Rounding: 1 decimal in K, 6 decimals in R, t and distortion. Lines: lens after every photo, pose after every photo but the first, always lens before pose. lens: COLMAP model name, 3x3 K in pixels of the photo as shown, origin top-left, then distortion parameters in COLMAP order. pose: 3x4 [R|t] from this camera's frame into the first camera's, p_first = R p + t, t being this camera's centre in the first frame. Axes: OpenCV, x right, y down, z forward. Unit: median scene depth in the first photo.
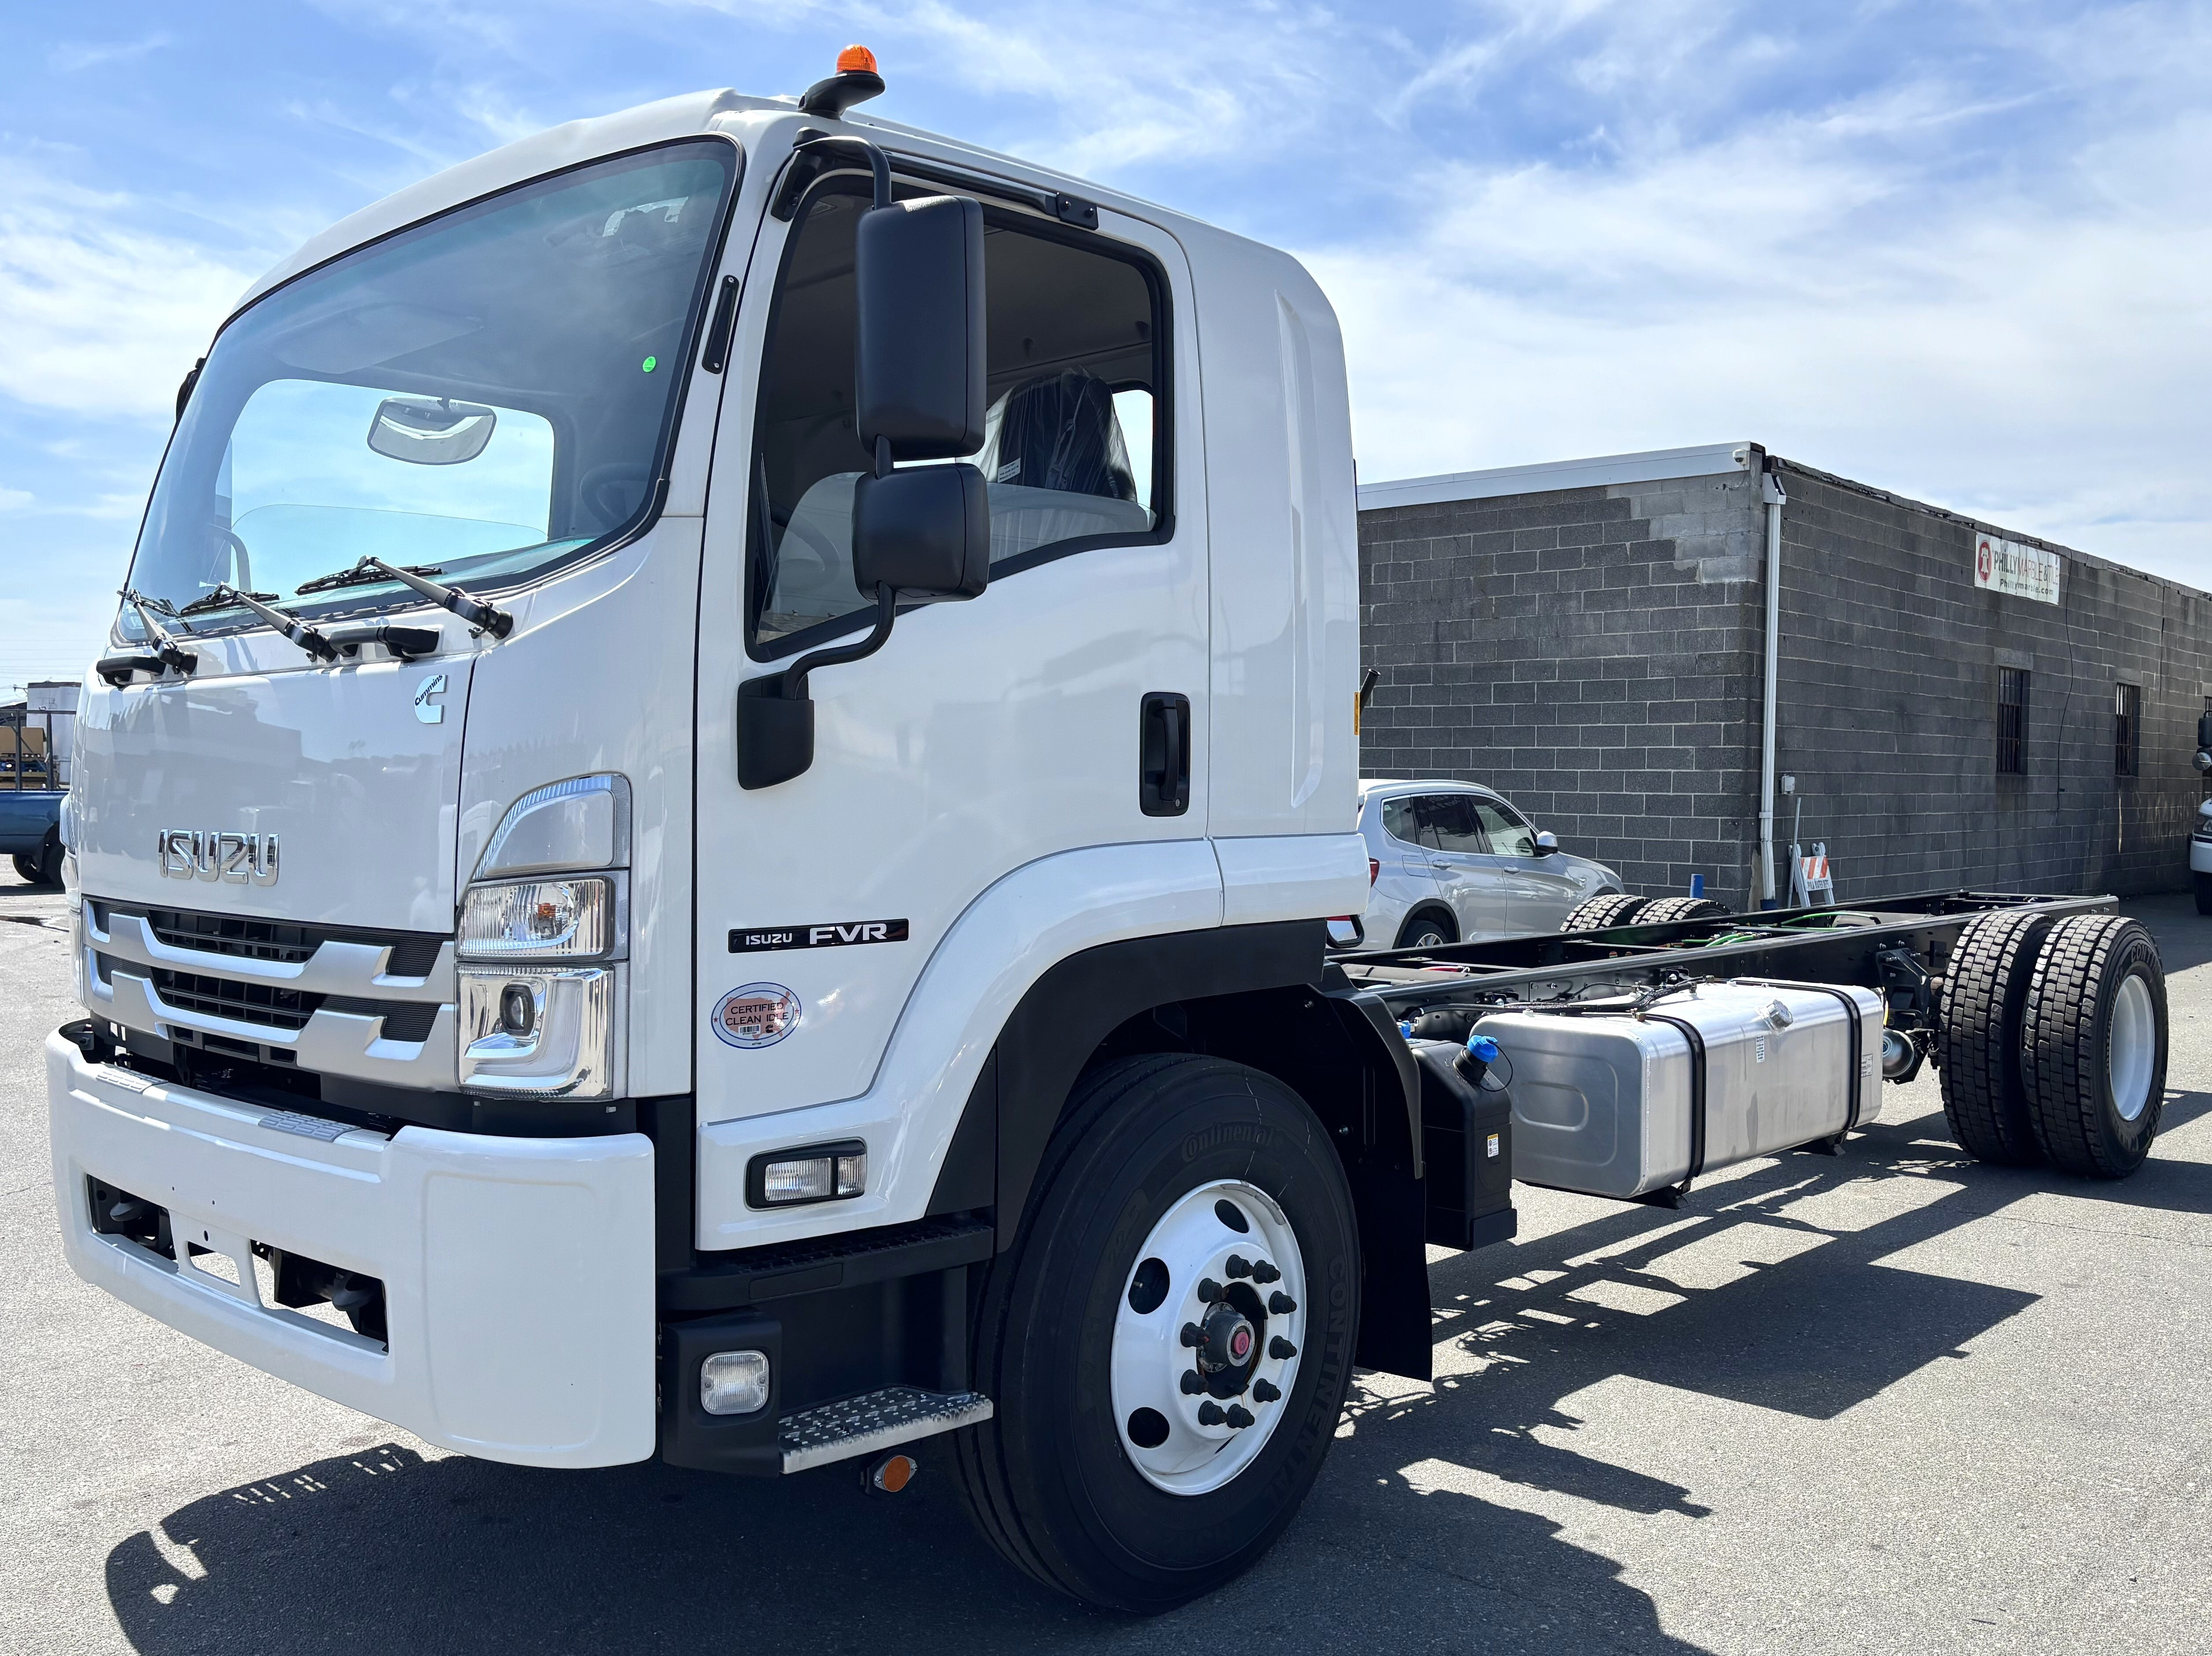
lens RADIAL K [[1947.6, 0, 1197.1], [0, 1947.6, 835.9], [0, 0, 1]] dist [0.011624, 0.006346]
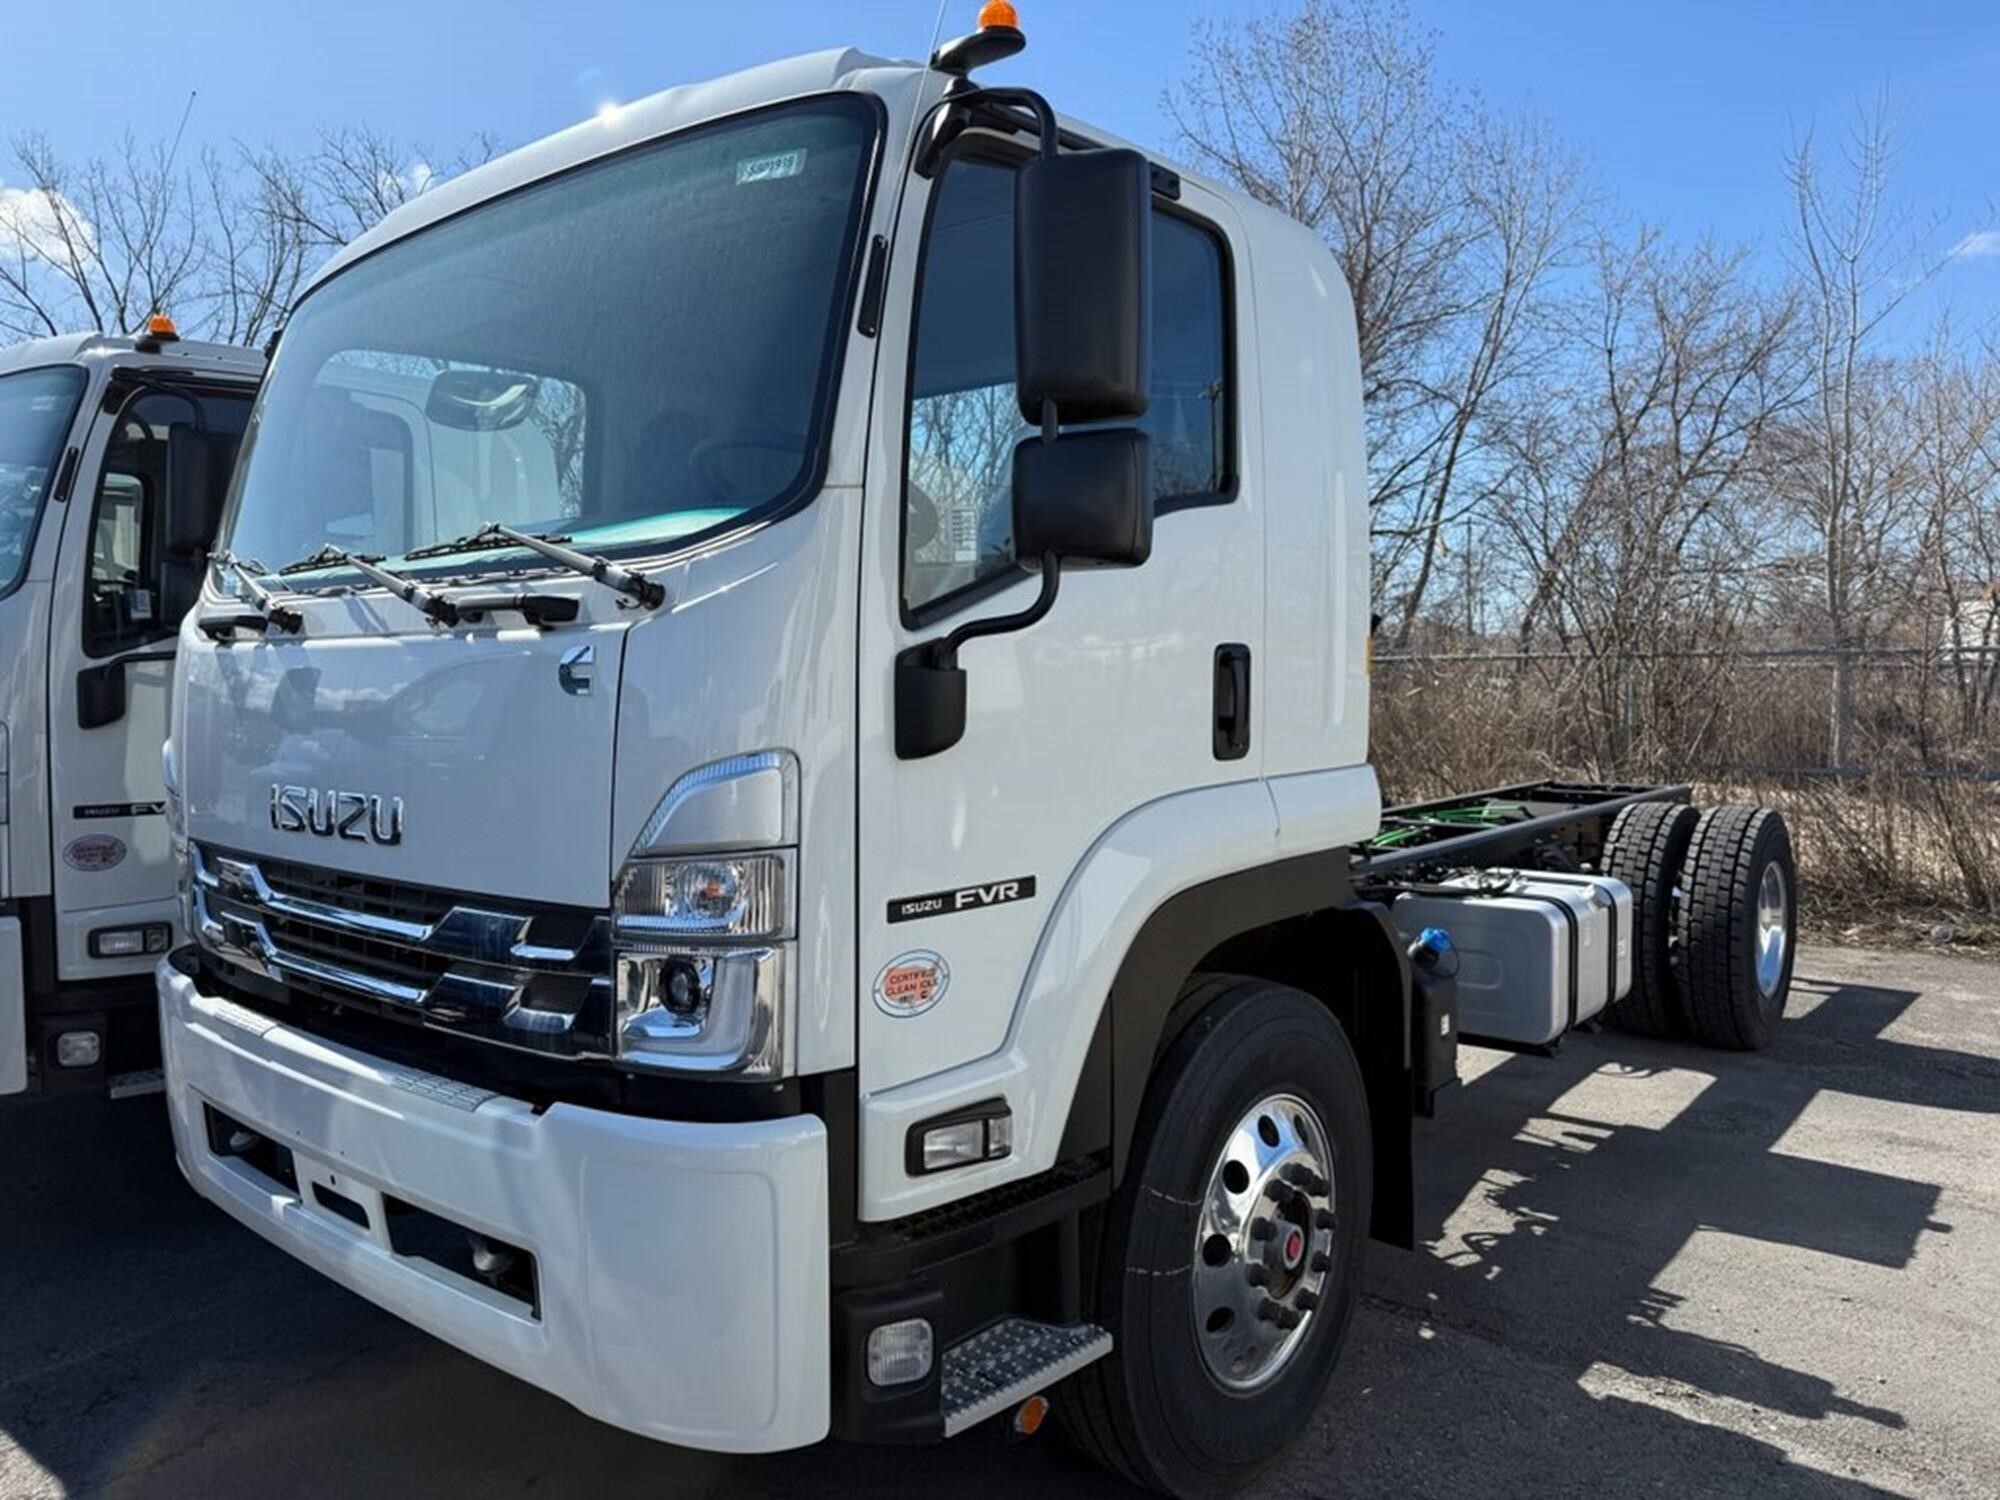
lens RADIAL K [[1429.0, 0, 1000.0], [0, 1429.0, 750.0], [0, 0, 1]] dist [0.037855, -0.001375]
pose [[0.999394, -0.011031, 0.033024, -0.200831], [0.009918, 0.999383, 0.033679, -0.051764], [-0.033375, -0.033331, 0.998887, 0.262076]]
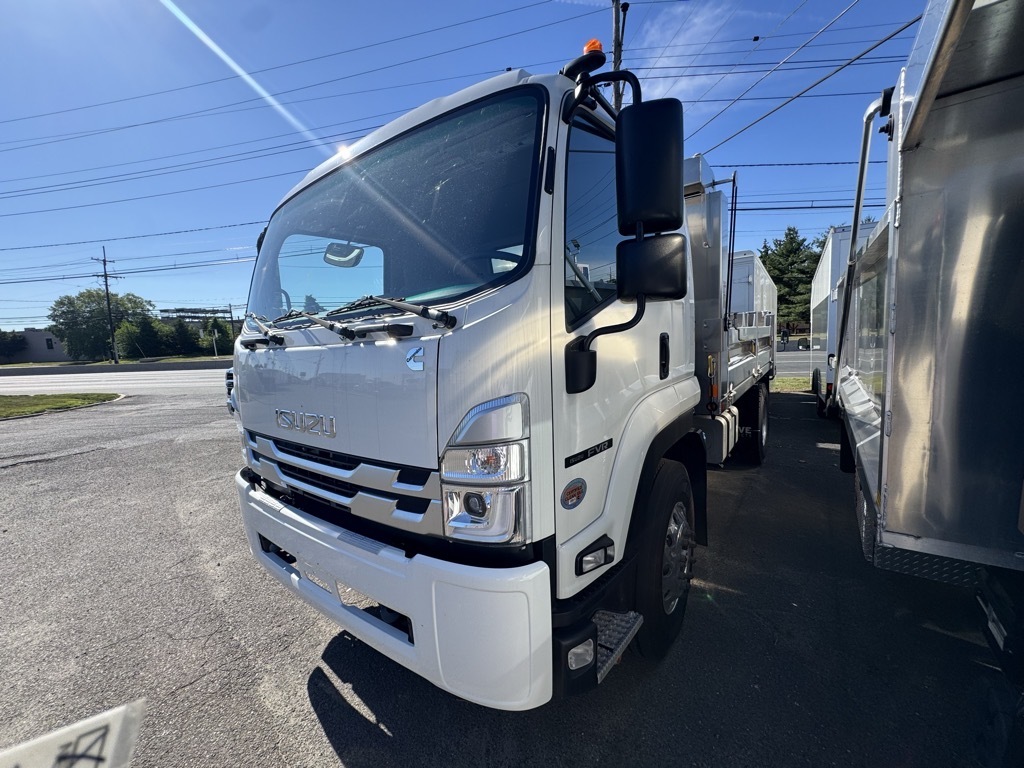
lens RADIAL K [[414.7, 0, 524.5], [0, 414.7, 387.8], [0, 0, 1]] dist [0.000083, -0.000010]
pose [[0.993755, -0.058120, 0.095256, -0.317014], [0.050237, 0.995269, 0.083165, -0.069485], [-0.099639, -0.077860, 0.991973, 0.535424]]
